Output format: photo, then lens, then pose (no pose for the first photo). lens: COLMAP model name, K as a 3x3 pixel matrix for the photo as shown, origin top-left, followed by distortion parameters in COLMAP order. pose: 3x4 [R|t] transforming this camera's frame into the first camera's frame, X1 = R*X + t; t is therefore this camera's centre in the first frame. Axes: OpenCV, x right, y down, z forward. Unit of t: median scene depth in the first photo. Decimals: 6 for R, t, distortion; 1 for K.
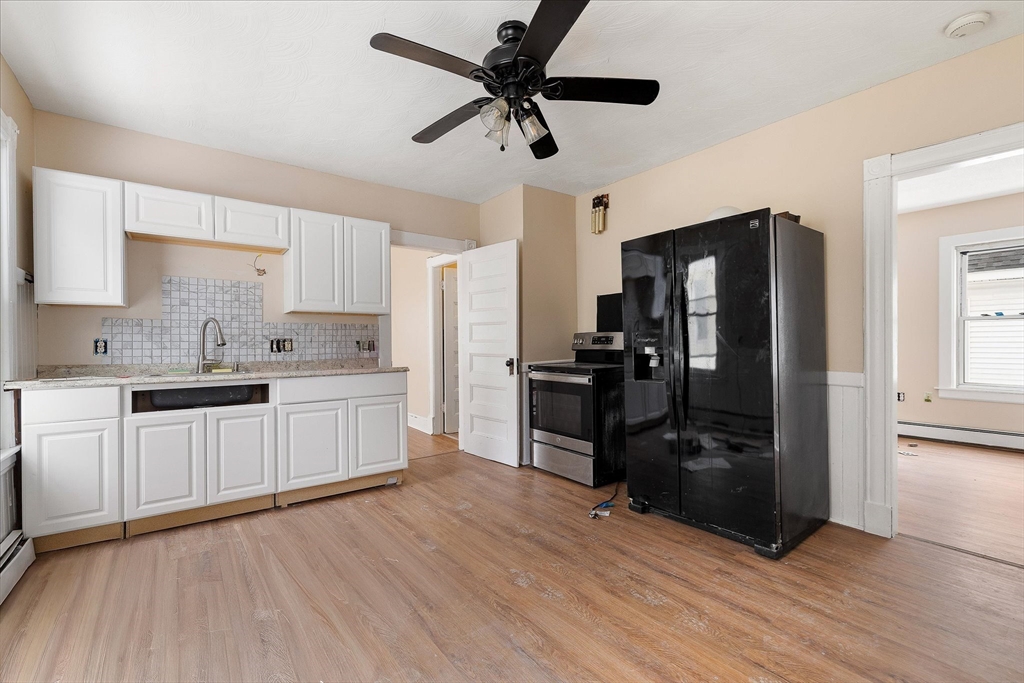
lens RADIAL K [[444.0, 0, 508.1], [0, 444.0, 349.8], [0, 0, 1]] dist [0.001134, 0.000580]
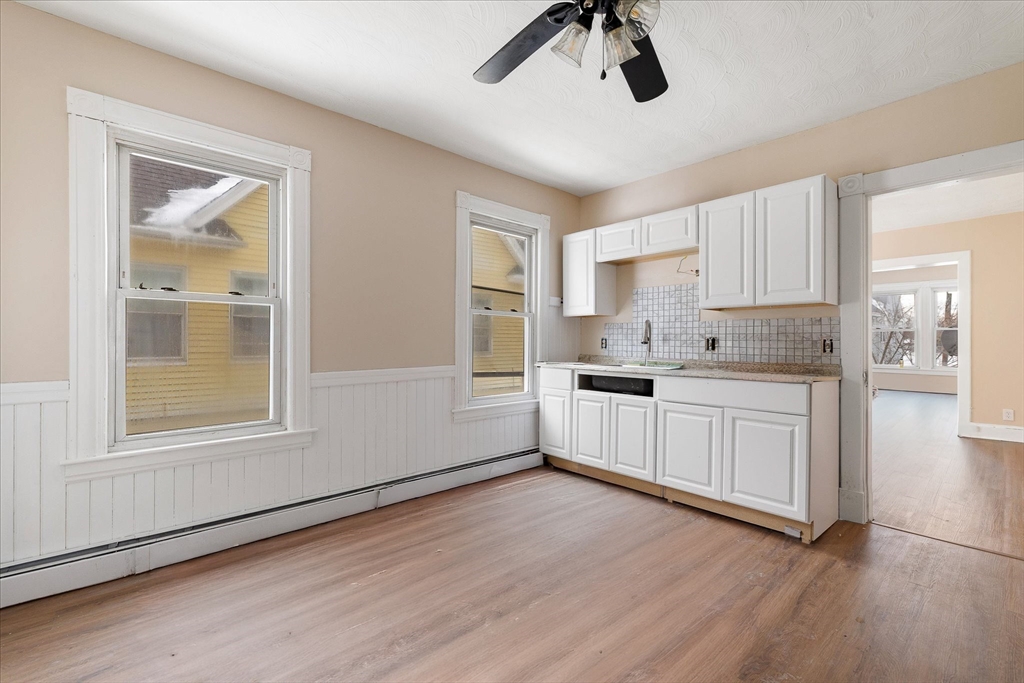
lens RADIAL K [[444.0, 0, 511.5], [0, 444.0, 341.9], [0, 0, 1]] dist [0.001134, 0.000580]
pose [[0.096293, 0.002967, -0.995349, 0.459205], [-0.026316, 0.999654, 0.000434, -0.004338], [0.995005, 0.026151, 0.096337, 0.515686]]
